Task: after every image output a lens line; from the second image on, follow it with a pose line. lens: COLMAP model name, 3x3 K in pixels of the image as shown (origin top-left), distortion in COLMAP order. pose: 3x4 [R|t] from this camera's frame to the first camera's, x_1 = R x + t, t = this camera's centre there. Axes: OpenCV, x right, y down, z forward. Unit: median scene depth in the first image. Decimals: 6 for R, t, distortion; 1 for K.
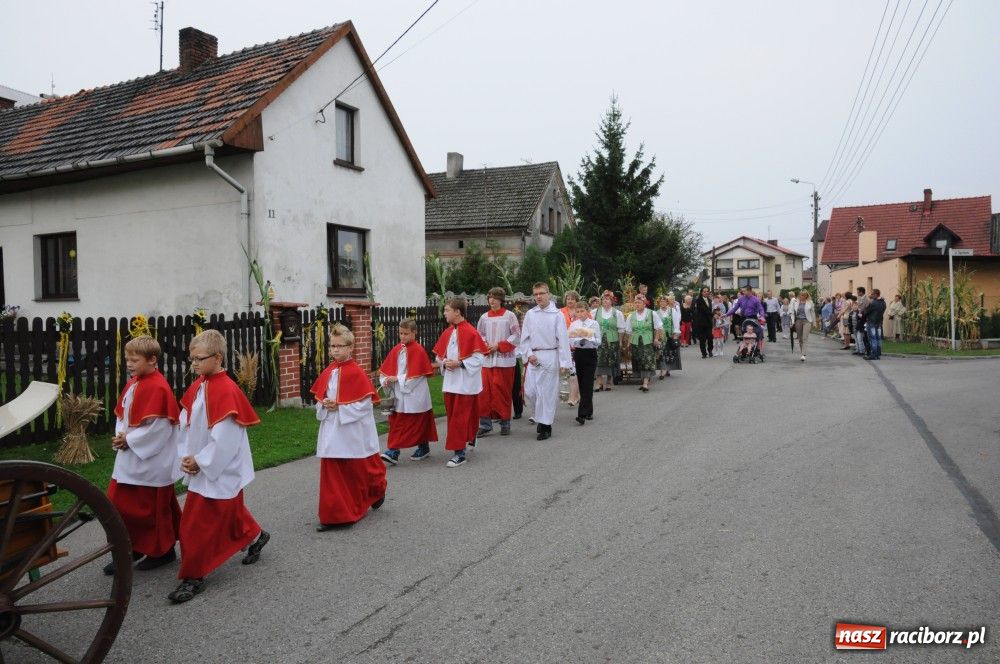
lens RADIAL K [[718.3, 0, 500.0], [0, 718.3, 332.0], [0, 0, 1]] dist [-0.116700, 0.090011]
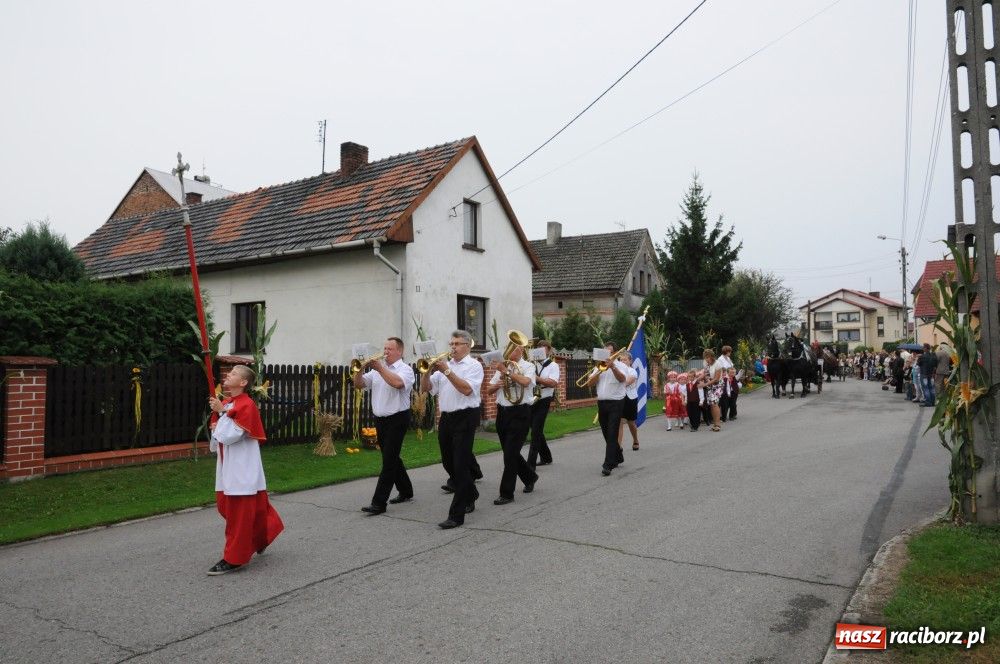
lens RADIAL K [[718.3, 0, 500.0], [0, 718.3, 332.0], [0, 0, 1]] dist [-0.116700, 0.090011]
pose [[0.990956, -0.004294, -0.134121, 0.004130], [-0.005816, 0.997174, -0.074898, 0.008410], [0.134063, 0.075001, 0.988131, -0.208384]]
